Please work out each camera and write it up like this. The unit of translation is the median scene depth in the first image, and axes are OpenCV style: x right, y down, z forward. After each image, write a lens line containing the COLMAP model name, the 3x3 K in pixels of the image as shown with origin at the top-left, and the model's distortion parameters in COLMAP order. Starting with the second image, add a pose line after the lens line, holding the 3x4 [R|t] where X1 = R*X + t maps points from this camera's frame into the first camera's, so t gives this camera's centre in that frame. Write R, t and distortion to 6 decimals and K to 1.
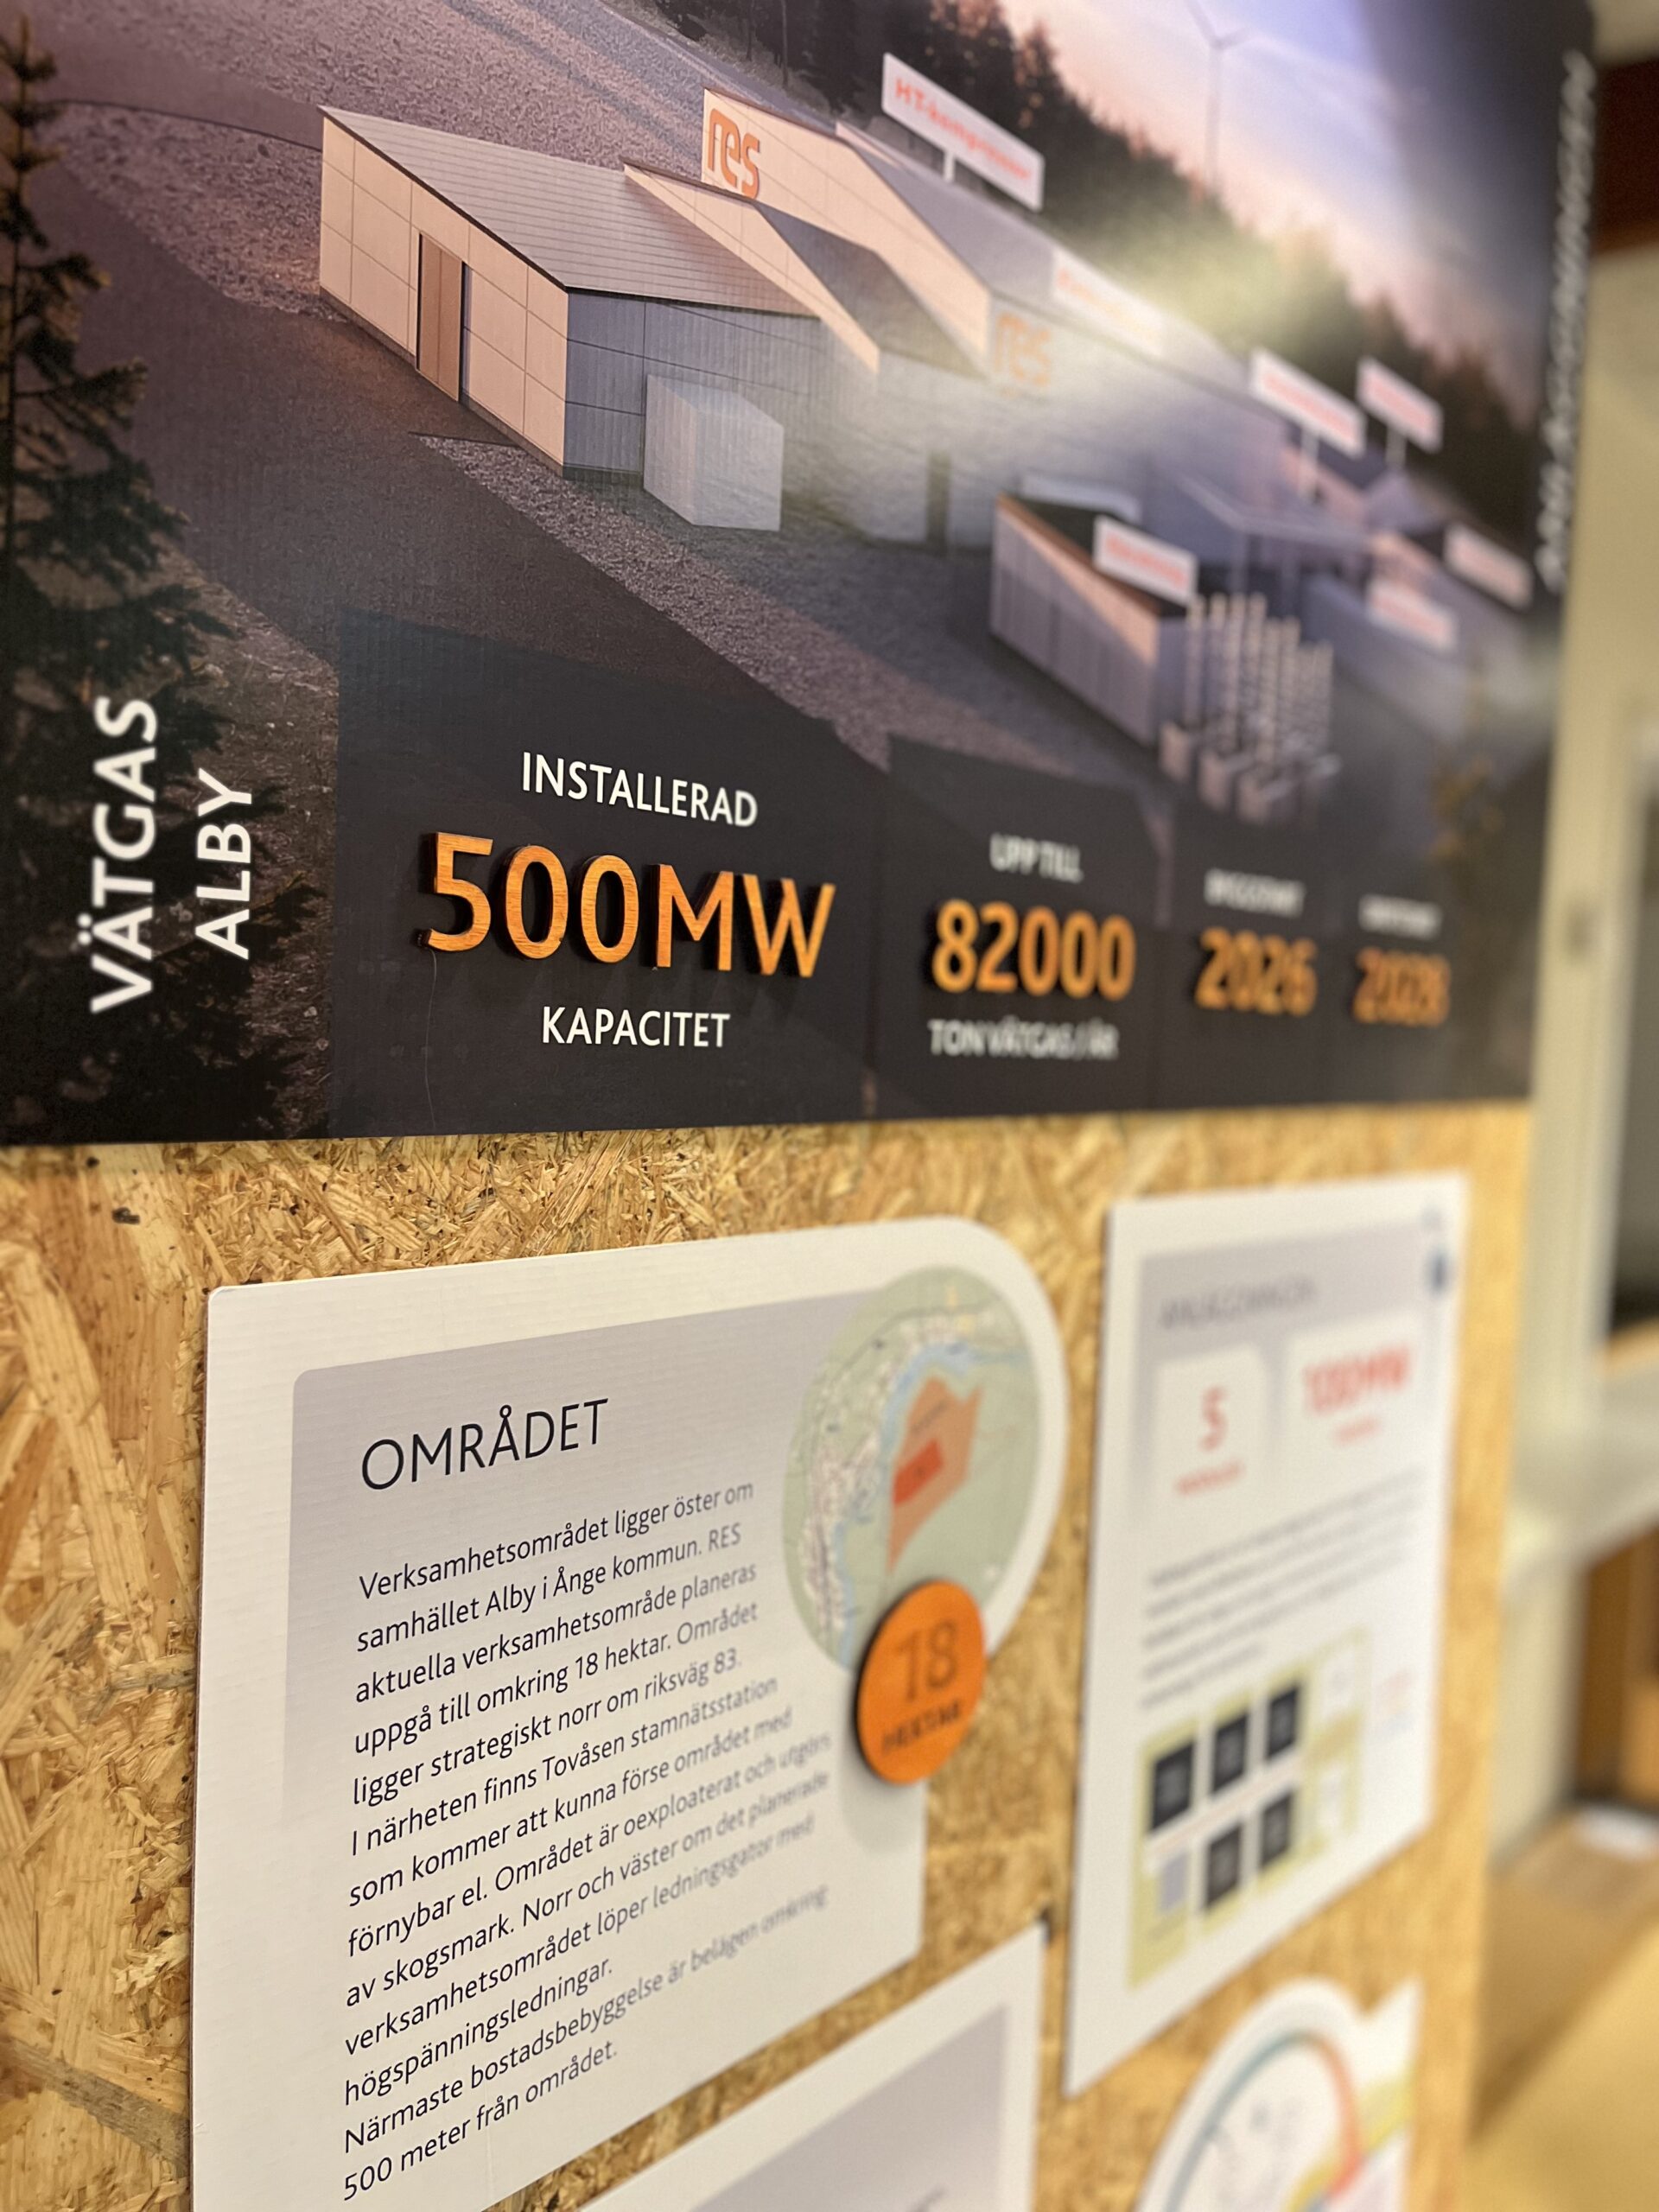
lens RADIAL K [[1680.7, 0, 825.7], [0, 1680.7, 1108.8], [0, 0, 1]] dist [0.021736, -0.016092]
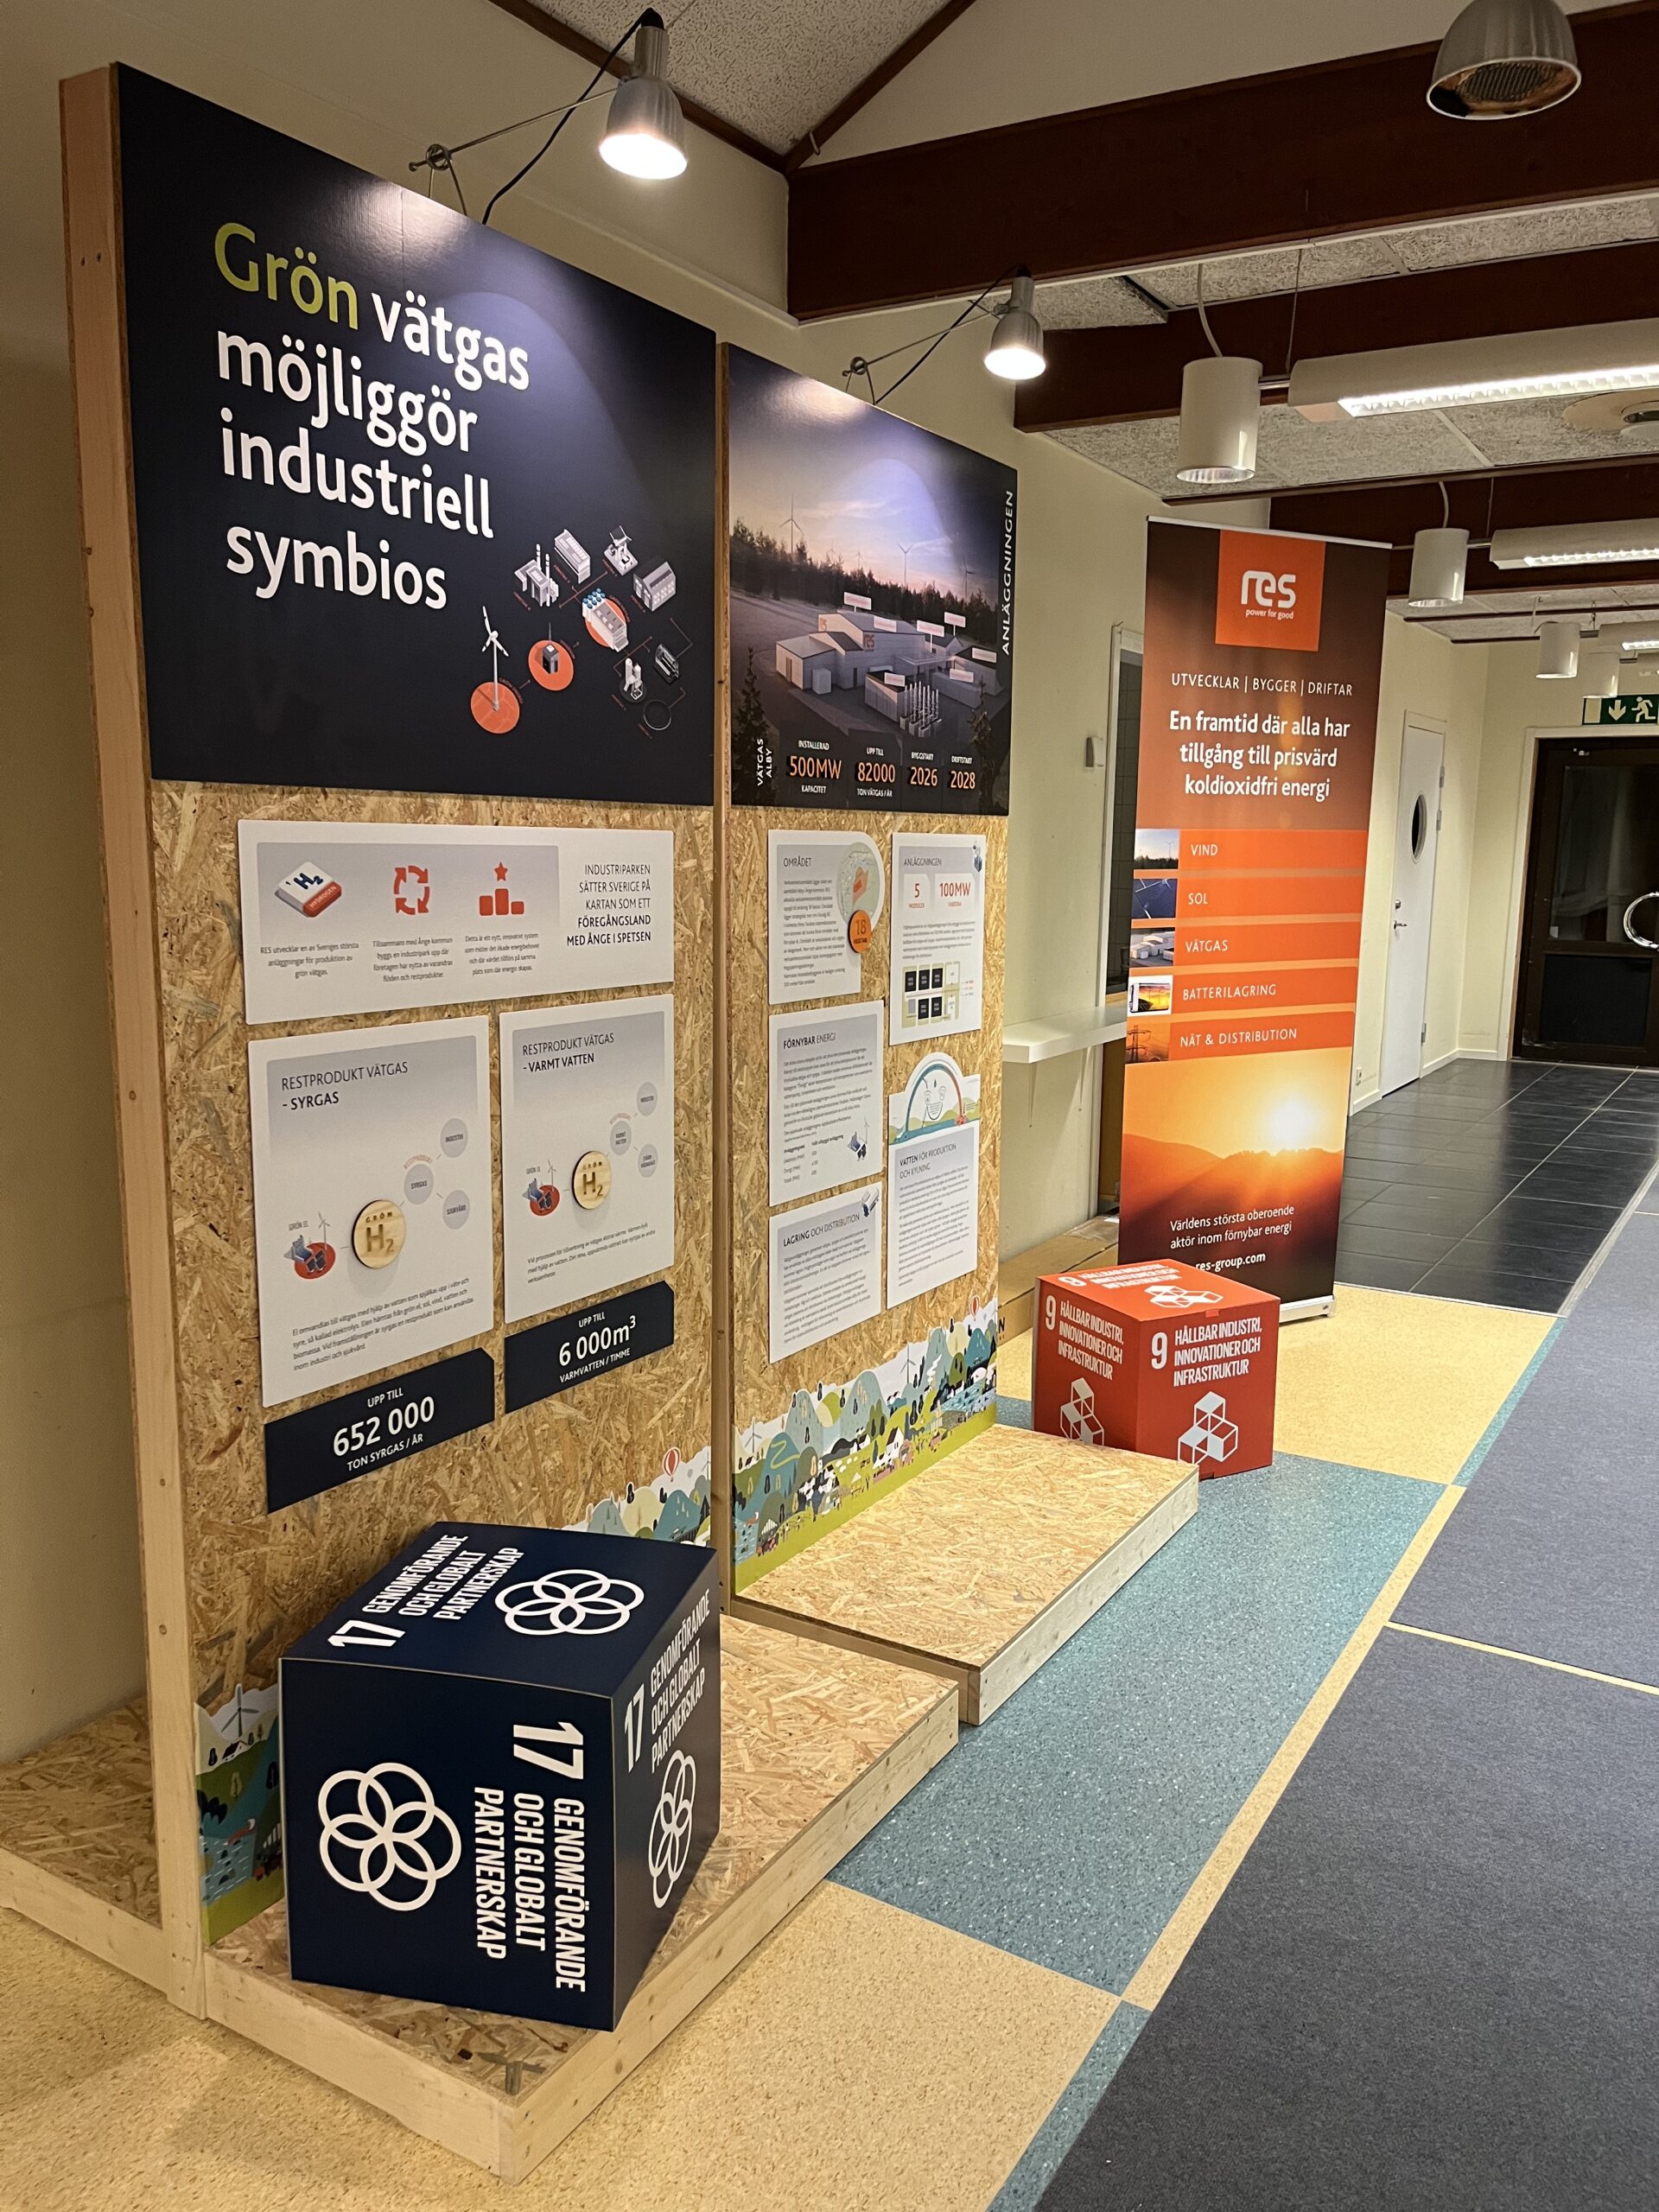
lens RADIAL K [[1680.7, 0, 833.3], [0, 1680.7, 1105.8], [0, 0, 1]] dist [0.021736, -0.016092]
pose [[0.980203, -0.063572, 0.187513, -0.828002], [0.043513, 0.993065, 0.109217, 0.275126], [-0.193156, -0.098896, 0.976171, -3.228651]]
